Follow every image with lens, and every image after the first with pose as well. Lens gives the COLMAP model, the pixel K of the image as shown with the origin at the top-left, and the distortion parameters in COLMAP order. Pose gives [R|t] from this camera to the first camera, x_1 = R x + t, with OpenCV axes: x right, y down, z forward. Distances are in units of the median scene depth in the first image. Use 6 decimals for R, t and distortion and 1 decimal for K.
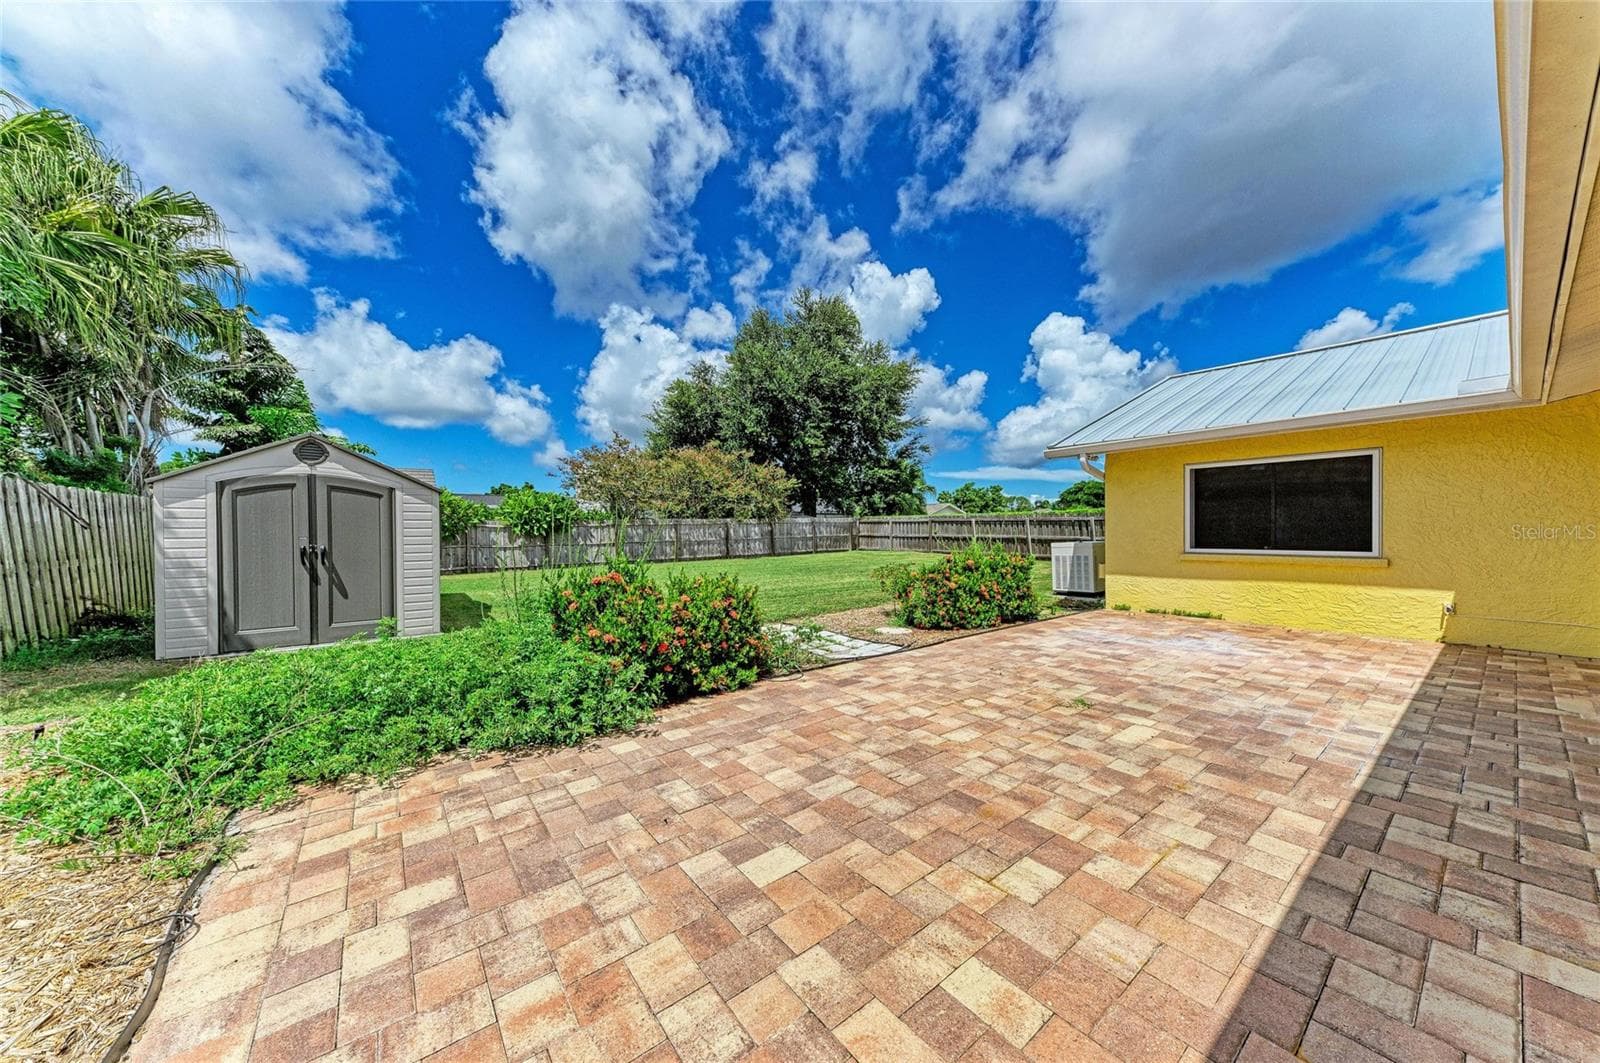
lens RADIAL K [[545.3, 0, 819.0], [0, 545.3, 532.9], [0, 0, 1]] dist [0.015882, -0.000247]
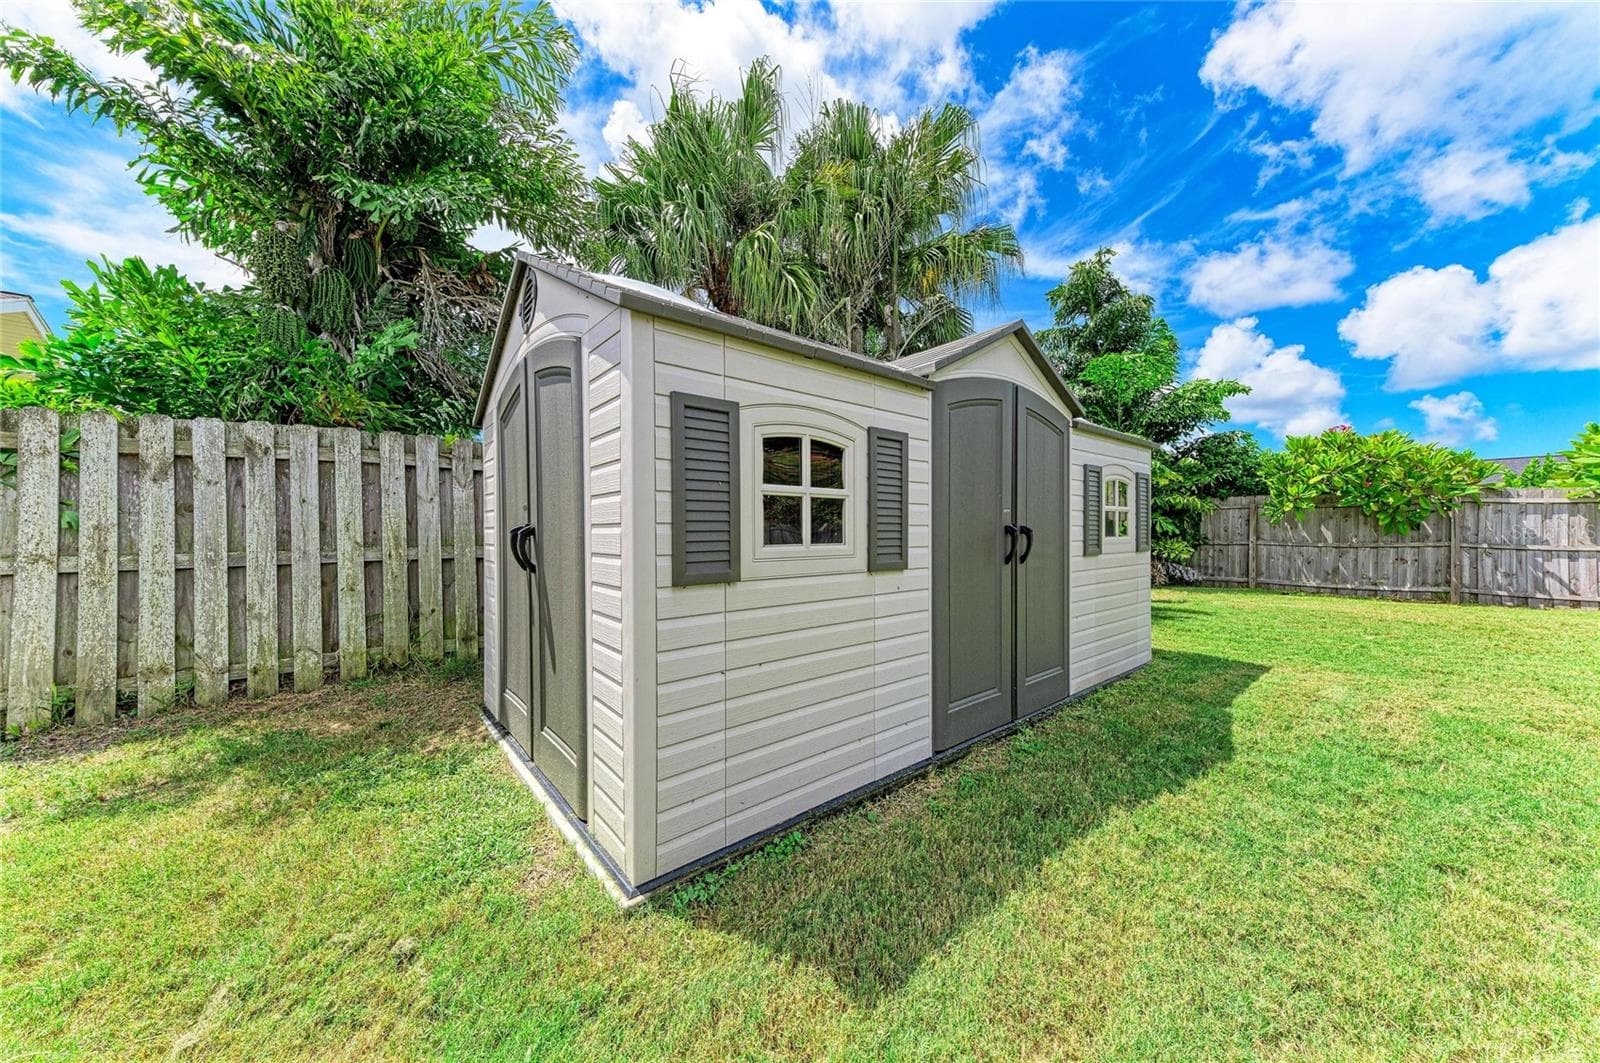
lens RADIAL K [[553.2, 0, 800.0], [0, 553.2, 531.5], [0, 0, 1]] dist [0.000547, -0.000030]
pose [[0.028175, 0.005656, -0.999587, -0.682033], [0.001016, 0.999983, 0.005687, 0.035503], [0.999603, -0.001176, 0.028168, 1.611713]]
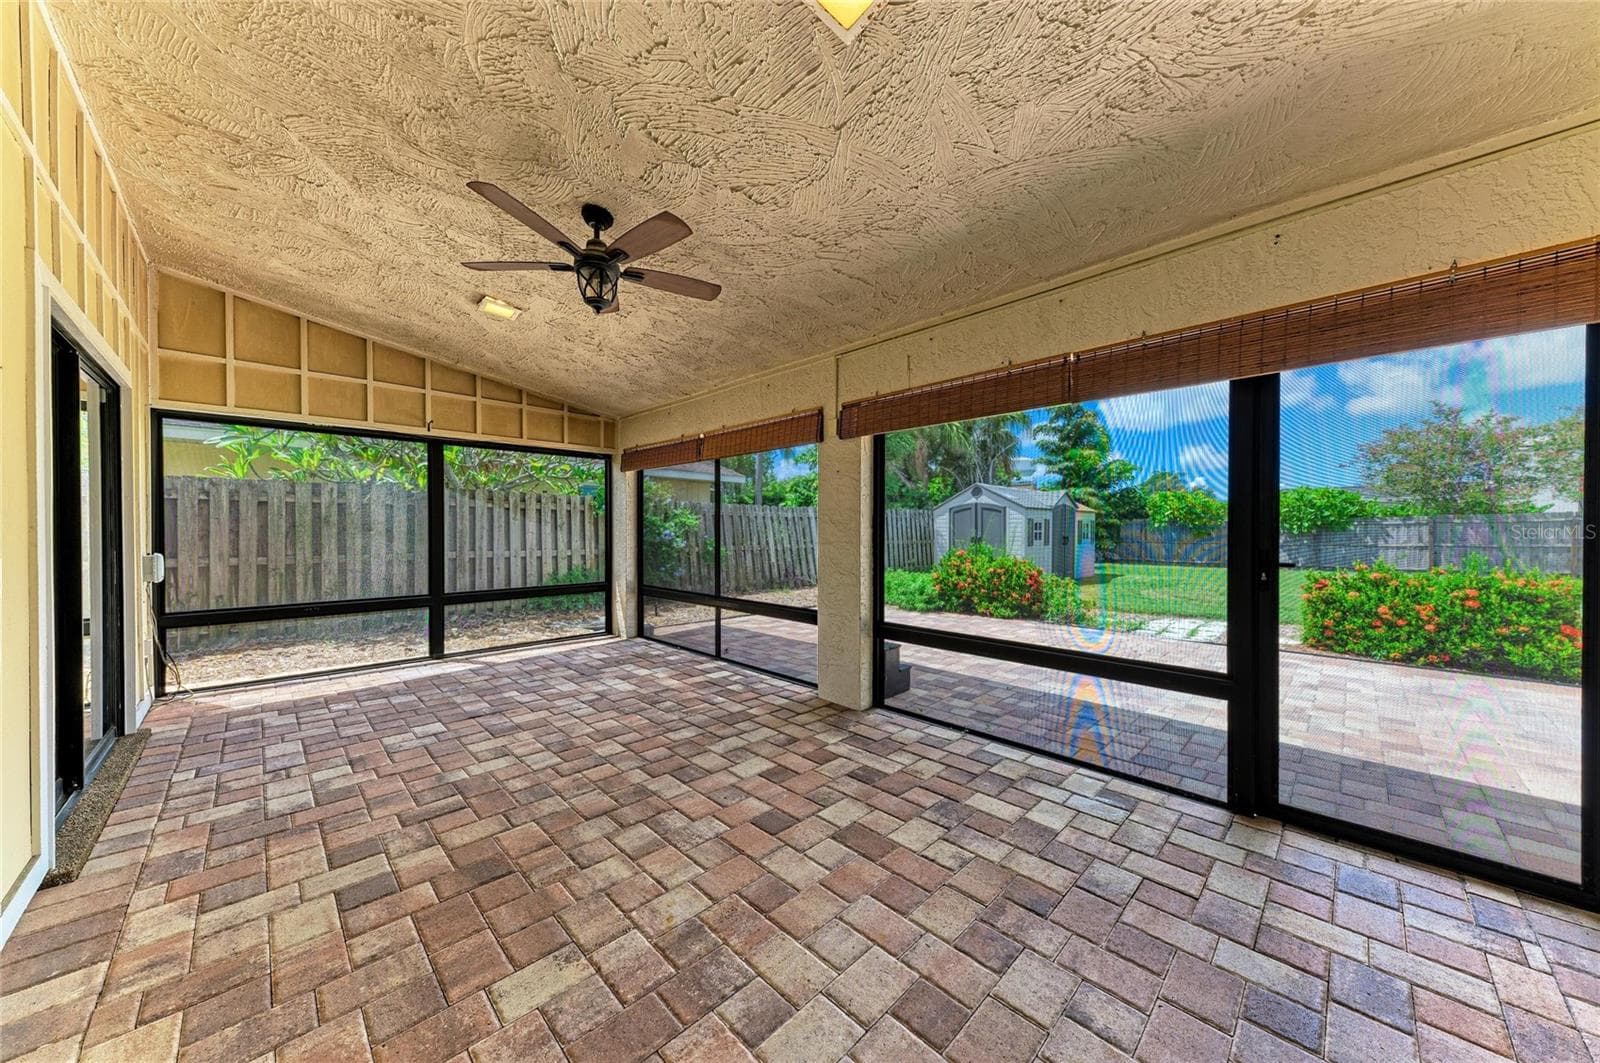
lens RADIAL K [[550.7, 0, 794.8], [0, 550.7, 535.4], [0, 0, 1]] dist [0.014872, -0.000042]
pose [[0.090469, 0.021332, -0.995671, 1.550295], [-0.008224, 0.999752, 0.020672, -0.024381], [0.995865, 0.006318, 0.090622, 0.130196]]
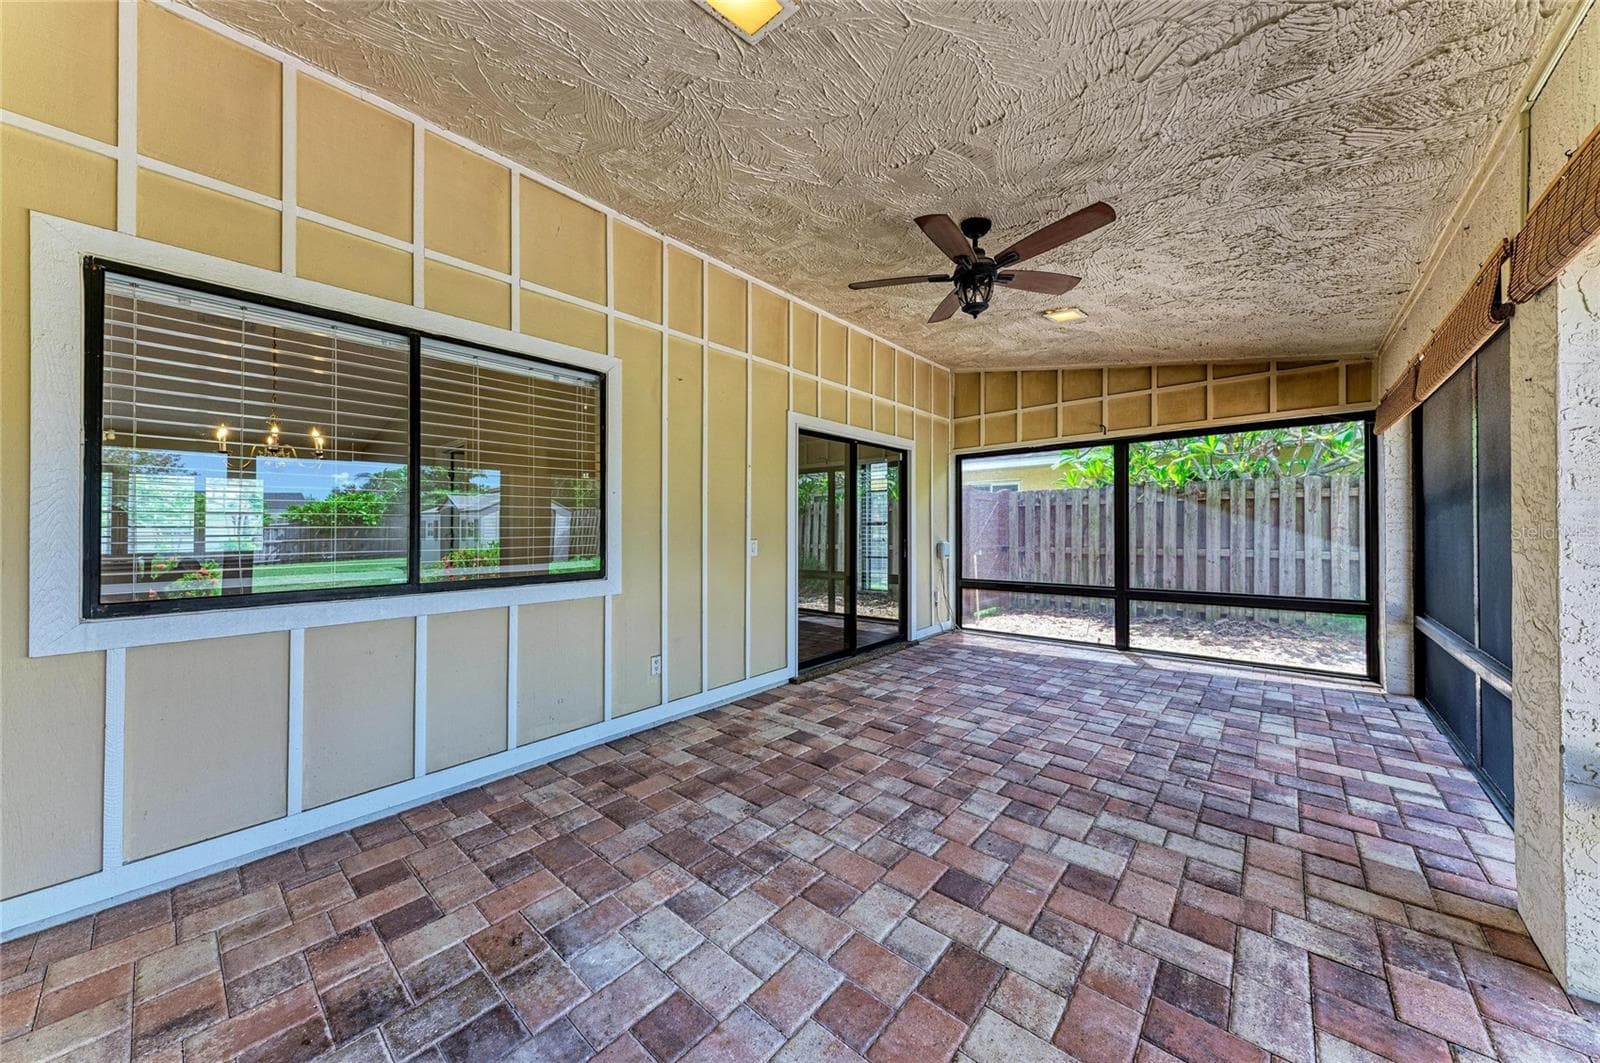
lens RADIAL K [[543.8, 0, 798.2], [0, 543.8, 527.1], [0, 0, 1]] dist [0.010644, -0.000221]
pose [[-0.986557, 0.018779, -0.162335, 1.211556], [0.018214, 0.999822, 0.004963, -0.022699], [0.162399, 0.001940, -0.986723, 0.562907]]
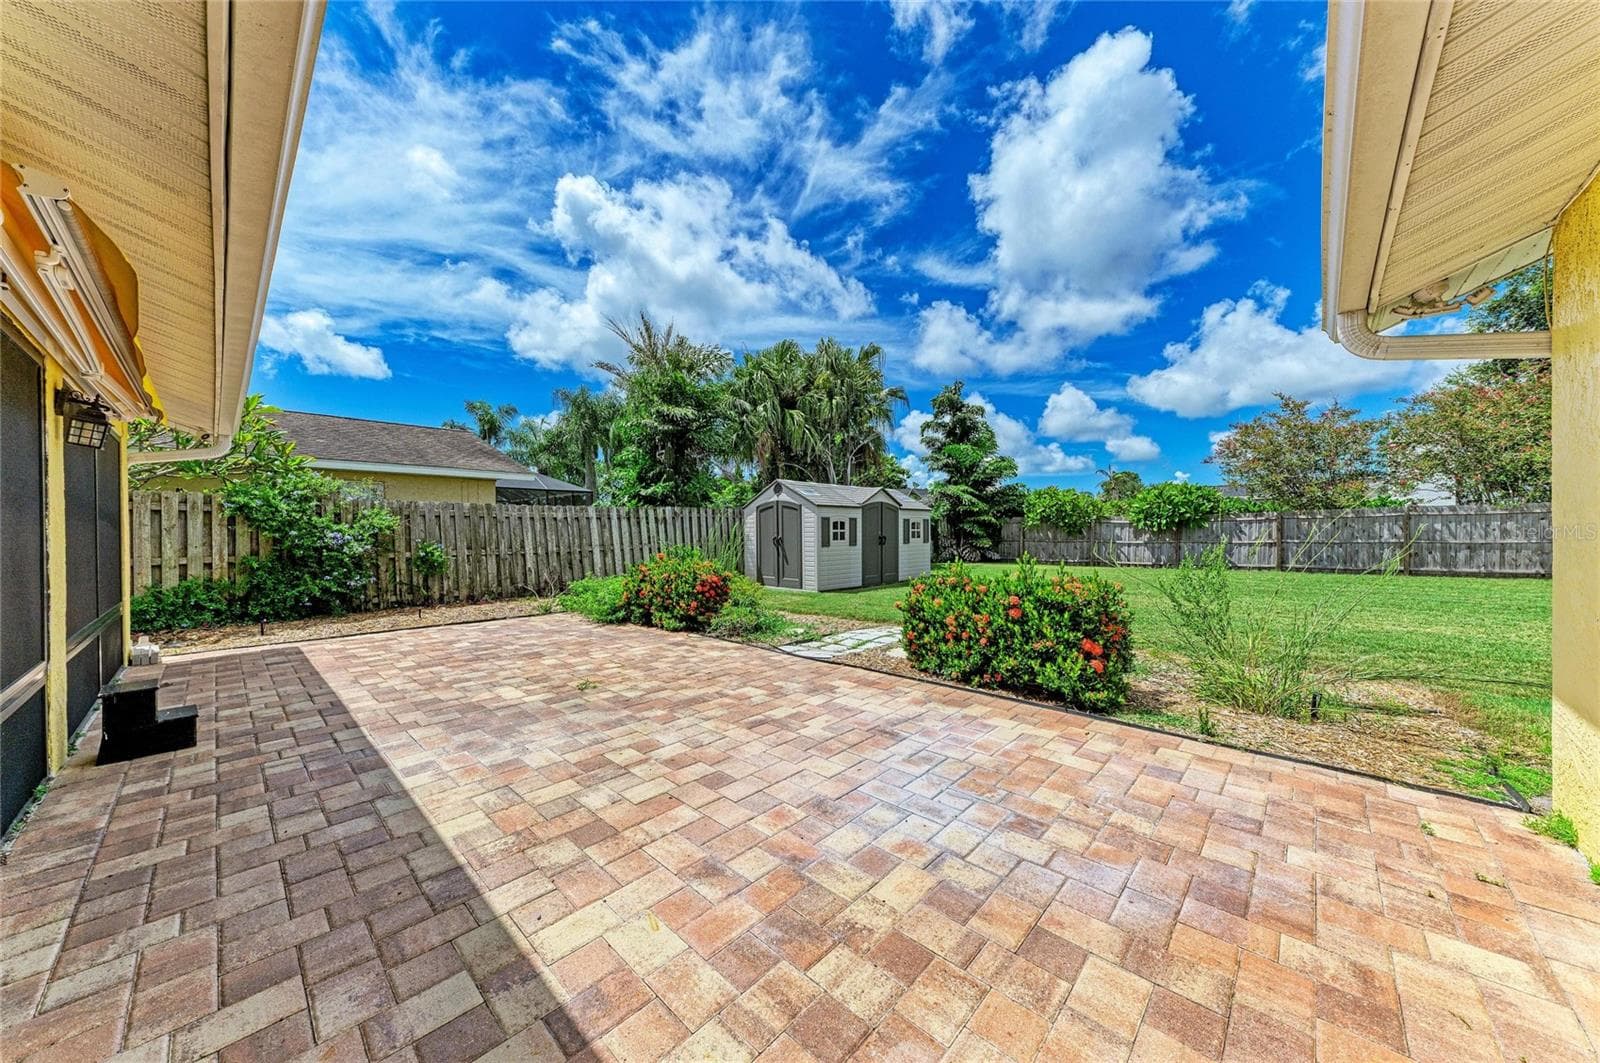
lens RADIAL K [[550.7, 0, 794.8], [0, 550.7, 535.4], [0, 0, 1]] dist [0.014872, -0.000042]
pose [[0.121929, 0.017270, -0.992389, 1.421613], [0.000096, 0.999848, 0.017411, -0.020719], [0.992539, -0.002218, 0.121909, 1.100382]]
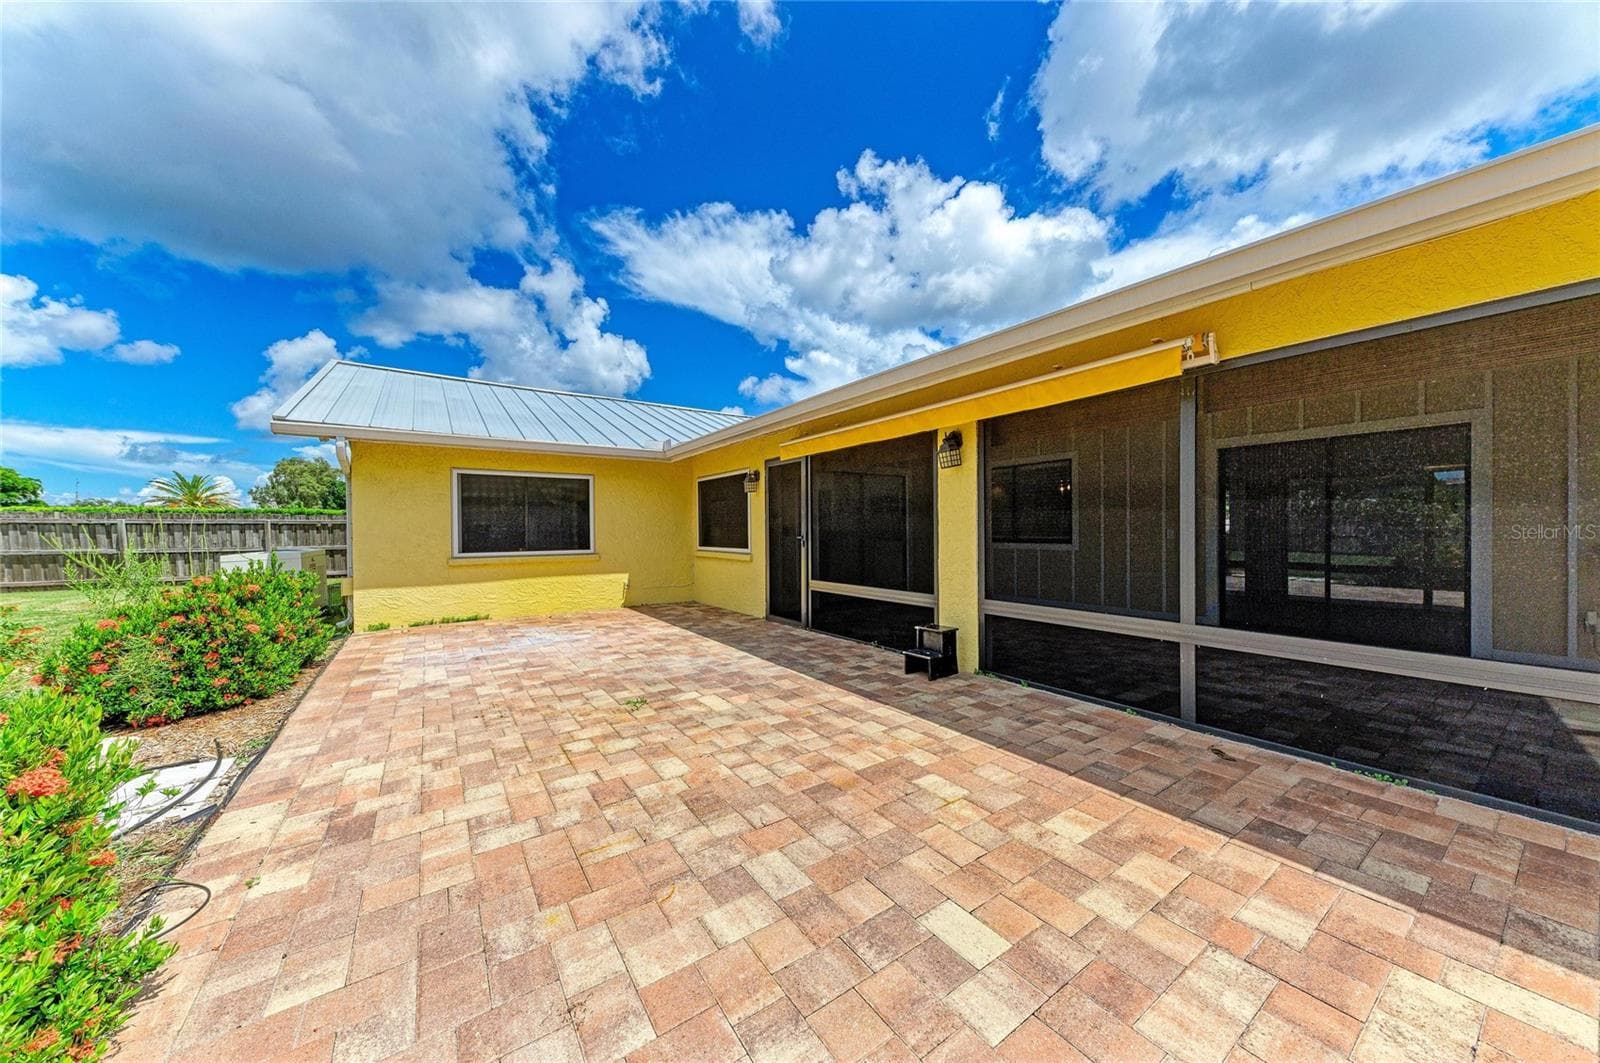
lens RADIAL K [[534.0, 0, 792.9], [0, 534.0, 532.2], [0, 0, 1]] dist [0.012715, -0.000082]
pose [[0.089707, 0.002477, 0.995965, -0.407467], [0.014120, 0.999893, -0.003759, 0.004122], [-0.995868, 0.014400, 0.089662, 0.528305]]
